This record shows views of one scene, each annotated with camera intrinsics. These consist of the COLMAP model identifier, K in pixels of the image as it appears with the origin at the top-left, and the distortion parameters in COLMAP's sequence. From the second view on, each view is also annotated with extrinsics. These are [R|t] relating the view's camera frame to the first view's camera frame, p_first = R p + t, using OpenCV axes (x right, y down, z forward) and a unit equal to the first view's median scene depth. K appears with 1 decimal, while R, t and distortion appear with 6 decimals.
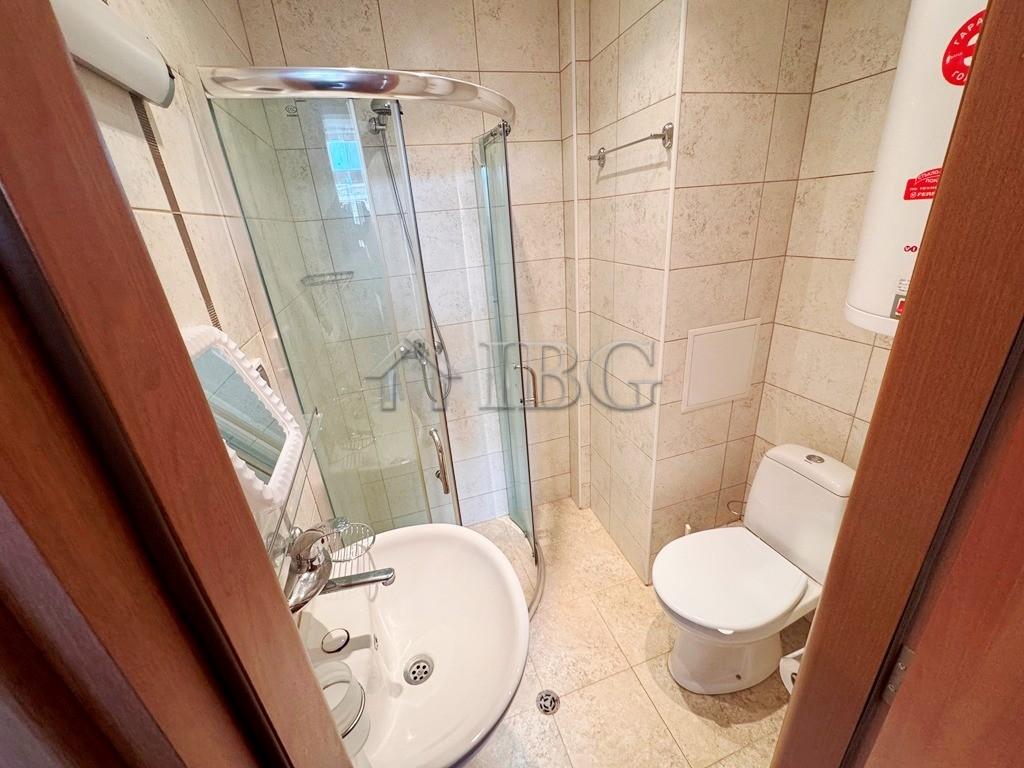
lens RADIAL K [[410.3, 0, 513.7], [0, 410.3, 385.2], [0, 0, 1]] dist [-0.000684, -0.000416]
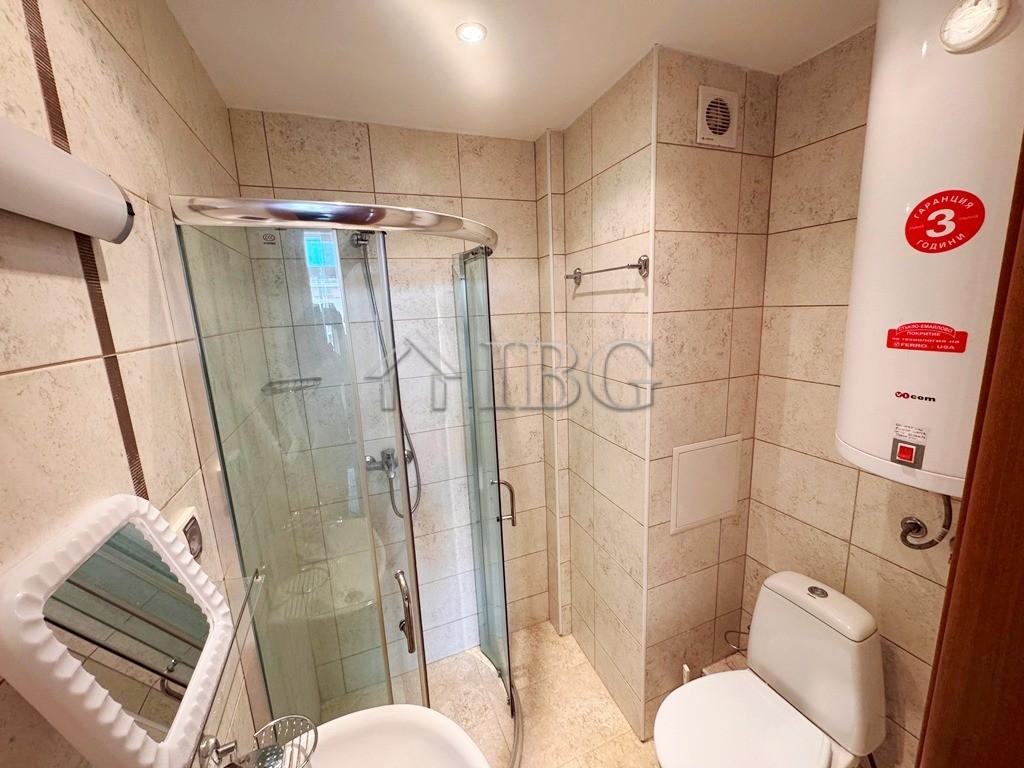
lens RADIAL K [[410.3, 0, 514.3], [0, 410.3, 384.6], [0, 0, 1]] dist [-0.000684, -0.000416]
pose [[0.996827, 0.016499, 0.077872, -0.025442], [-0.000568, 0.979734, -0.200300, -0.086891], [-0.079599, 0.199620, 0.976635, 0.054649]]
